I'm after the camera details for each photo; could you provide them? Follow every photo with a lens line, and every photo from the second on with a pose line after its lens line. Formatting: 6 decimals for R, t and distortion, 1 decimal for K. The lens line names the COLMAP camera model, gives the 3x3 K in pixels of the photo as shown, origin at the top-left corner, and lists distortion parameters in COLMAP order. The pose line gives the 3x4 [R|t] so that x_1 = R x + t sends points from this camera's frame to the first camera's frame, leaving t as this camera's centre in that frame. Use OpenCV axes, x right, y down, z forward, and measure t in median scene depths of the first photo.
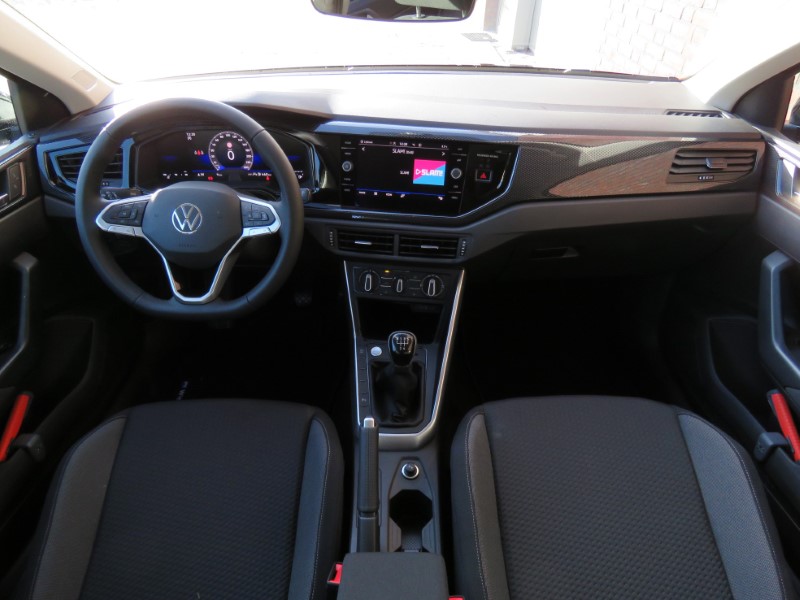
lens RADIAL K [[545.4, 0, 398.7], [0, 545.4, 302.1], [0, 0, 1]] dist [-0.003569, 0.006423]
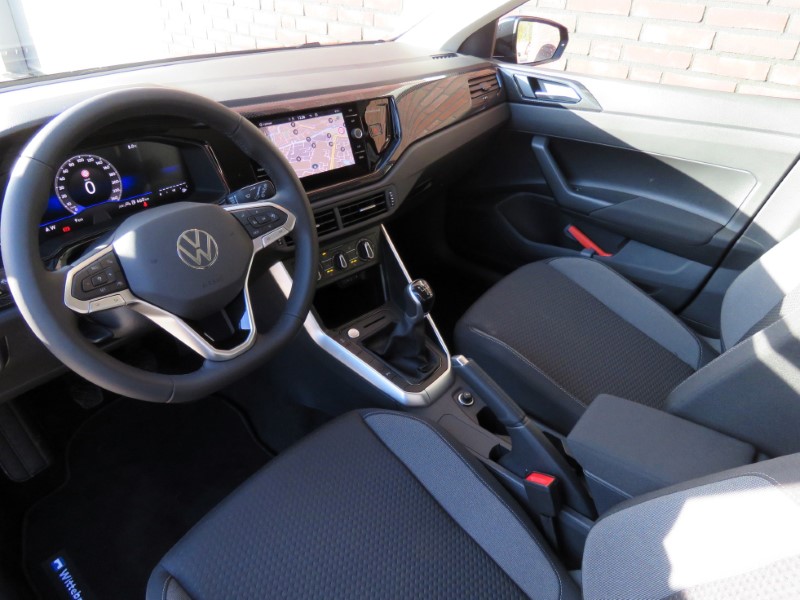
lens RADIAL K [[545.4, 0, 397.4], [0, 545.4, 299.3], [0, 0, 1]] dist [-0.003569, 0.006423]
pose [[0.621254, -0.409147, 0.668313, -0.652588], [0.434487, 0.889615, 0.140737, -0.068904], [-0.652123, 0.202939, 0.730446, 0.262830]]
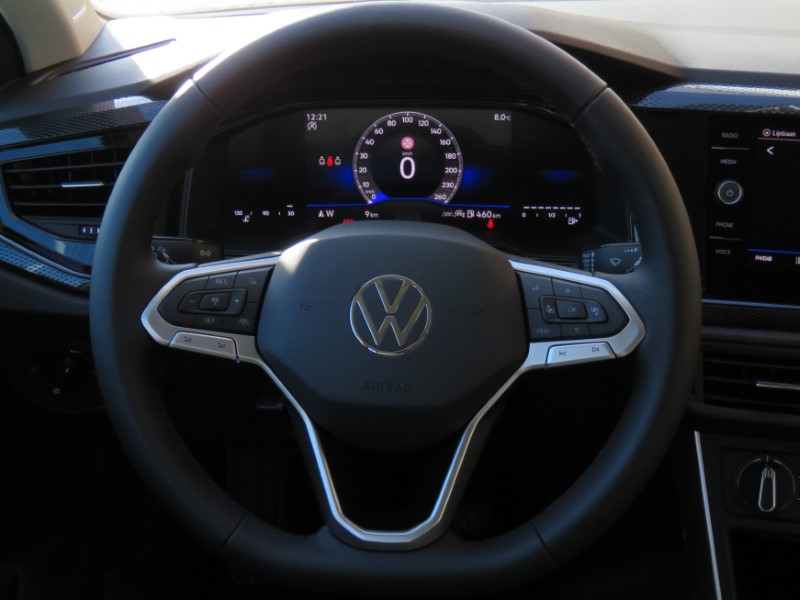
lens RADIAL K [[1029.0, 0, 391.3], [0, 1029.0, 321.8], [0, 0, 1]] dist [0.017540, 0.000000]
pose [[0.999461, 0.012672, -0.030280, -0.322454], [-0.017359, 0.986972, -0.159952, -0.032897], [0.027859, 0.160392, 0.986660, 0.275575]]
